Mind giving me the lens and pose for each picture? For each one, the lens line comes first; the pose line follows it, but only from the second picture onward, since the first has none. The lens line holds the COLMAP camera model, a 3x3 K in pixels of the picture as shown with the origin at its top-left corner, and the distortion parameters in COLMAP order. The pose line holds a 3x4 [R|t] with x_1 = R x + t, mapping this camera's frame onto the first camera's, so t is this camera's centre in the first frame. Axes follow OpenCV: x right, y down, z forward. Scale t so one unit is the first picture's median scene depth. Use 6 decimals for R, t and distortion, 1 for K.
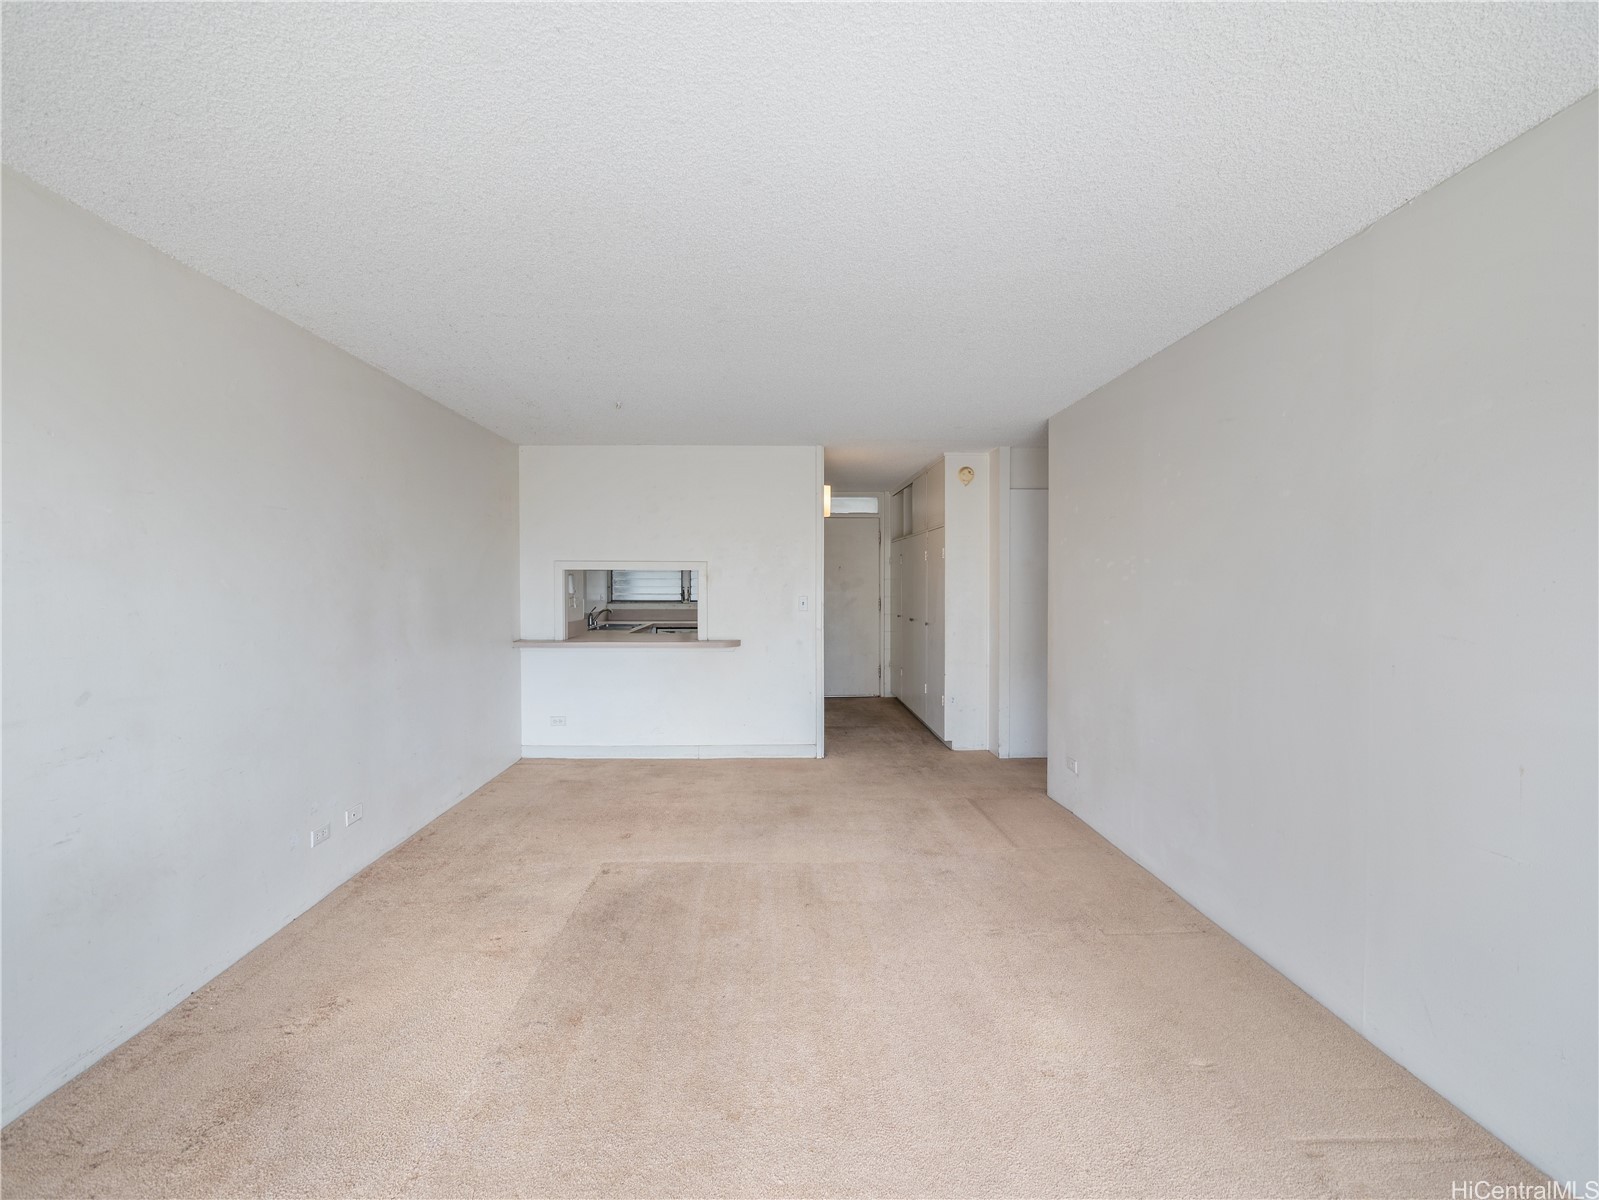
lens RADIAL K [[676.2, 0, 790.2], [0, 676.2, 589.0], [0, 0, 1]] dist [-0.009976, 0.000698]
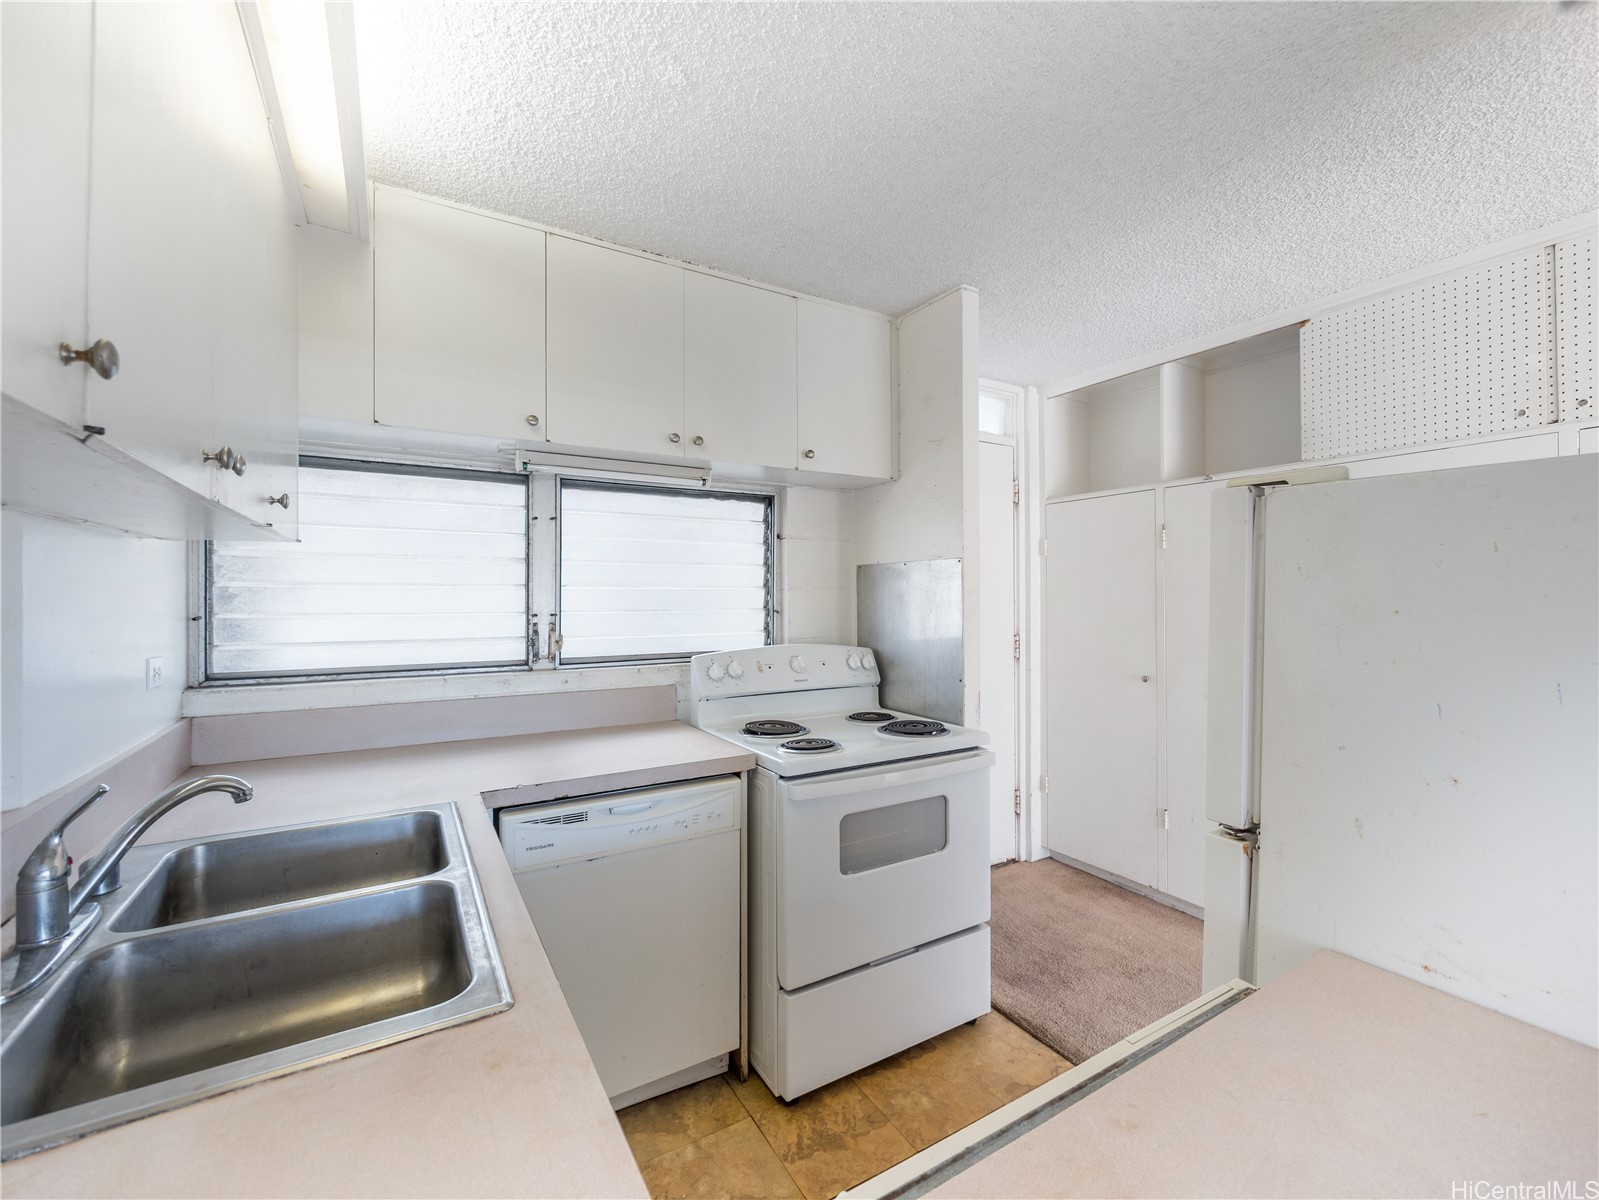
lens RADIAL K [[672.4, 0, 802.9], [0, 672.4, 589.0], [0, 0, 1]] dist [-0.011066, 0.000737]
pose [[0.870644, 0.003403, 0.491901, -0.338895], [0.005167, 0.999858, -0.016061, -0.013817], [-0.491886, 0.016525, 0.870503, 1.189194]]
